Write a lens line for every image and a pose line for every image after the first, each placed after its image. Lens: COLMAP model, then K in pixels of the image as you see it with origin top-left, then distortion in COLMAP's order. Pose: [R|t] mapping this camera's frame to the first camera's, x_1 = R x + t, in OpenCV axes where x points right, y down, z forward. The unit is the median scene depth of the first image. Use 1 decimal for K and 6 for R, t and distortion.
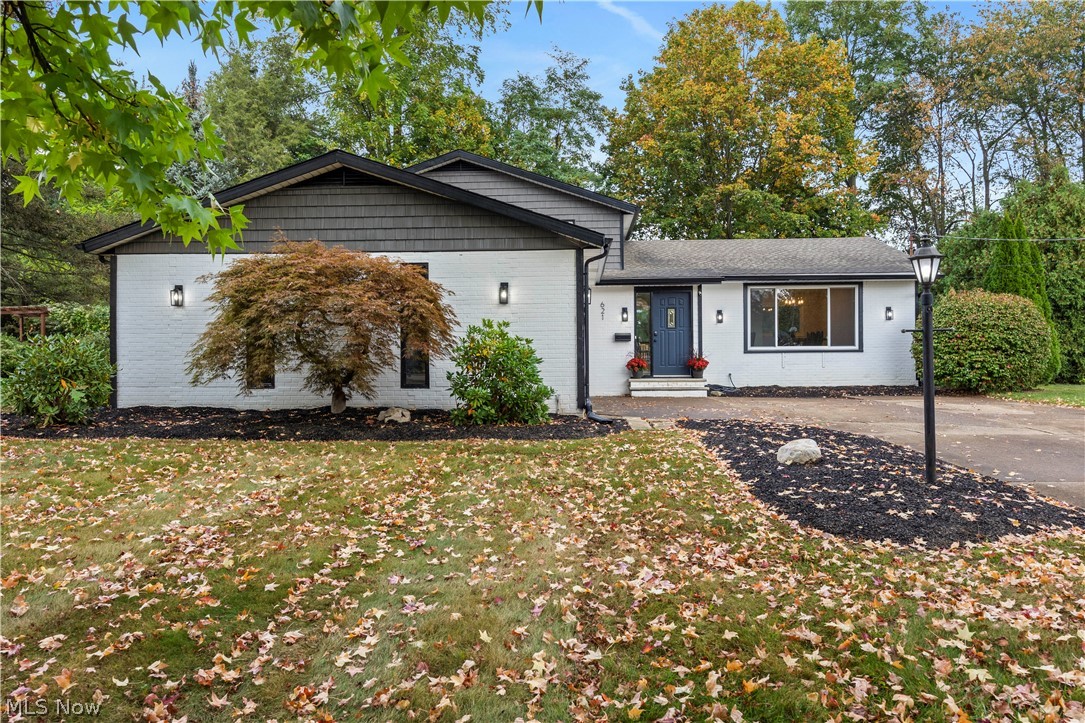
lens RADIAL K [[766.1, 0, 542.4], [0, 766.1, 355.5], [0, 0, 1]] dist [0.010339, 0.001155]
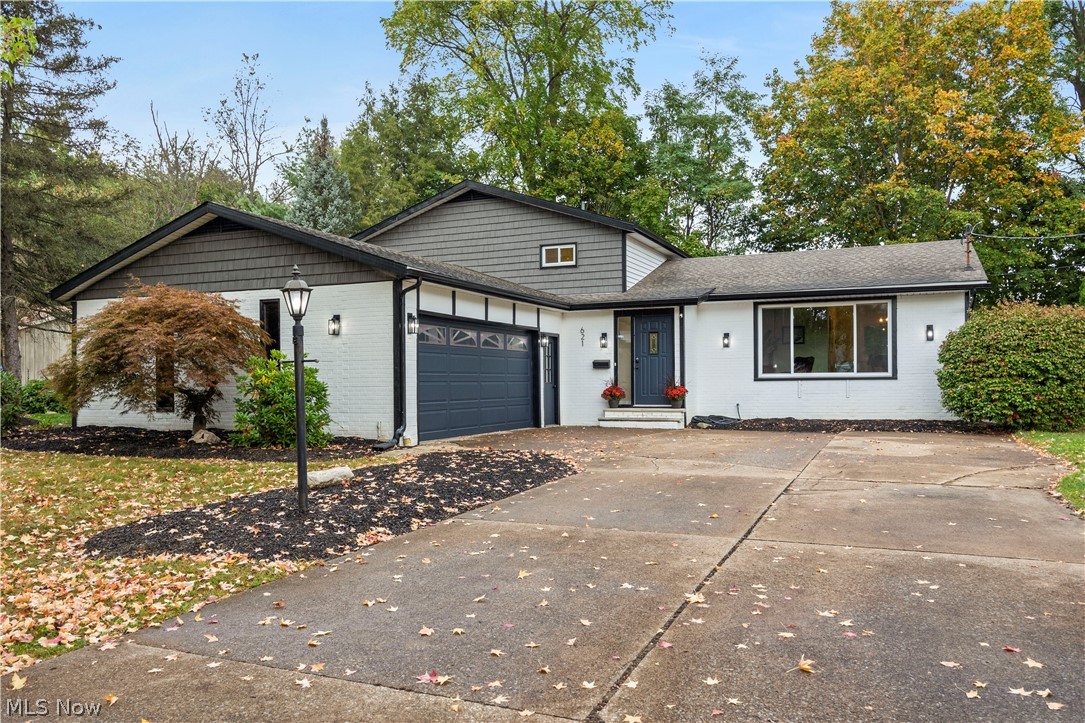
lens RADIAL K [[816.3, 0, 541.7], [0, 816.3, 370.0], [0, 0, 1]] dist [0.025721, -0.001584]
pose [[0.937687, -0.005385, -0.347440, 0.364678], [0.000167, 0.999887, -0.015046, -0.001470], [0.347482, 0.014051, 0.937581, 0.026612]]
